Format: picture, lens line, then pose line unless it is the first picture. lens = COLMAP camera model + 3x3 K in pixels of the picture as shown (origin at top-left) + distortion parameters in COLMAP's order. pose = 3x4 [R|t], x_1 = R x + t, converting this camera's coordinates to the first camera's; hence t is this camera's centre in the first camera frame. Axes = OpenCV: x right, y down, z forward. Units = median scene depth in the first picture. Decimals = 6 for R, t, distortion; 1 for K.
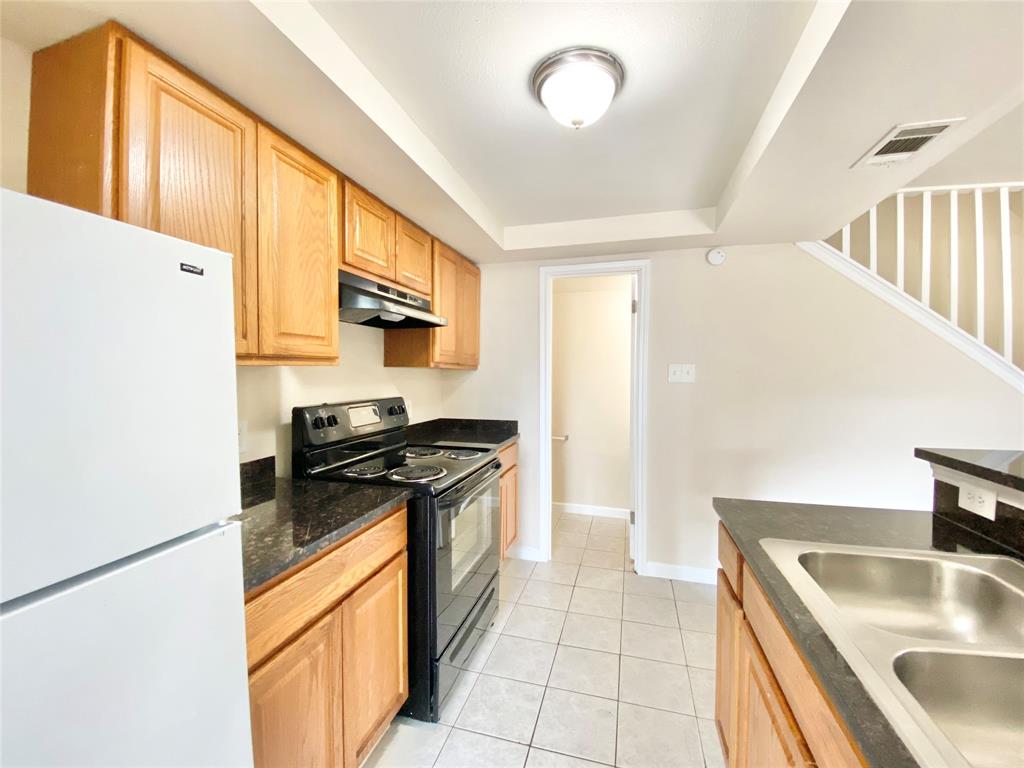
lens RADIAL K [[414.9, 0, 515.7], [0, 414.9, 379.1], [0, 0, 1]] dist [0.018998, -0.019806]
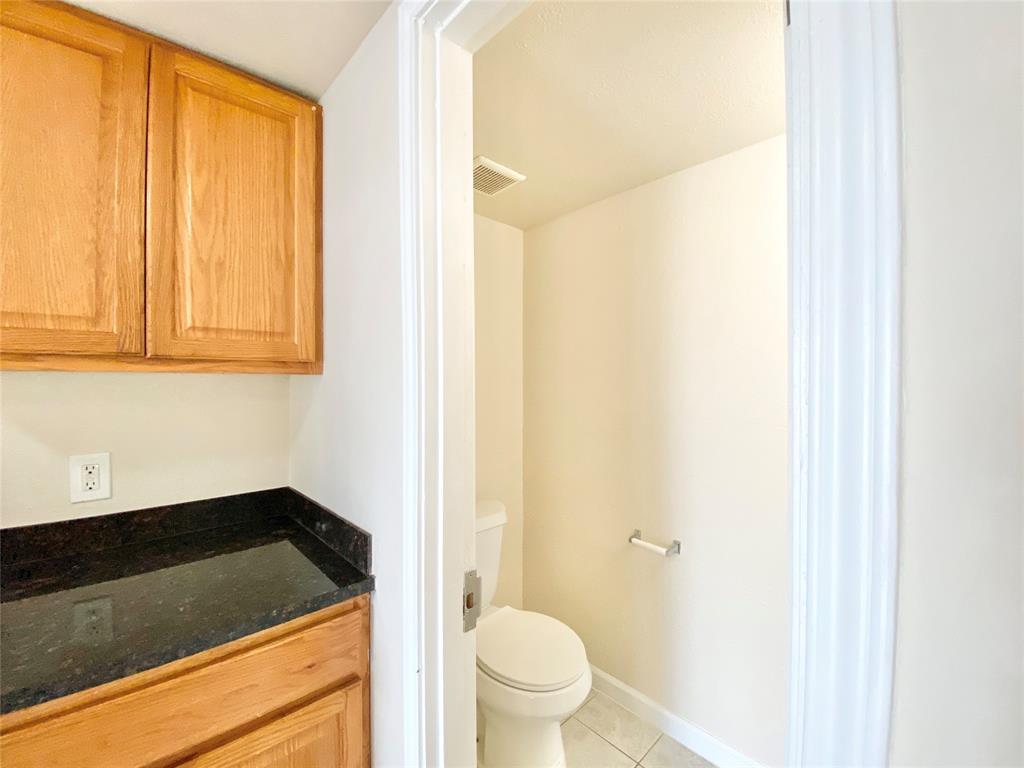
lens RADIAL K [[414.9, 0, 515.7], [0, 414.9, 379.1], [0, 0, 1]] dist [0.018998, -0.019806]
pose [[0.855050, 0.002949, -0.518537, 0.260212], [-0.004663, 0.999987, -0.002003, -0.017300], [0.518524, 0.004131, 0.855053, 0.787512]]
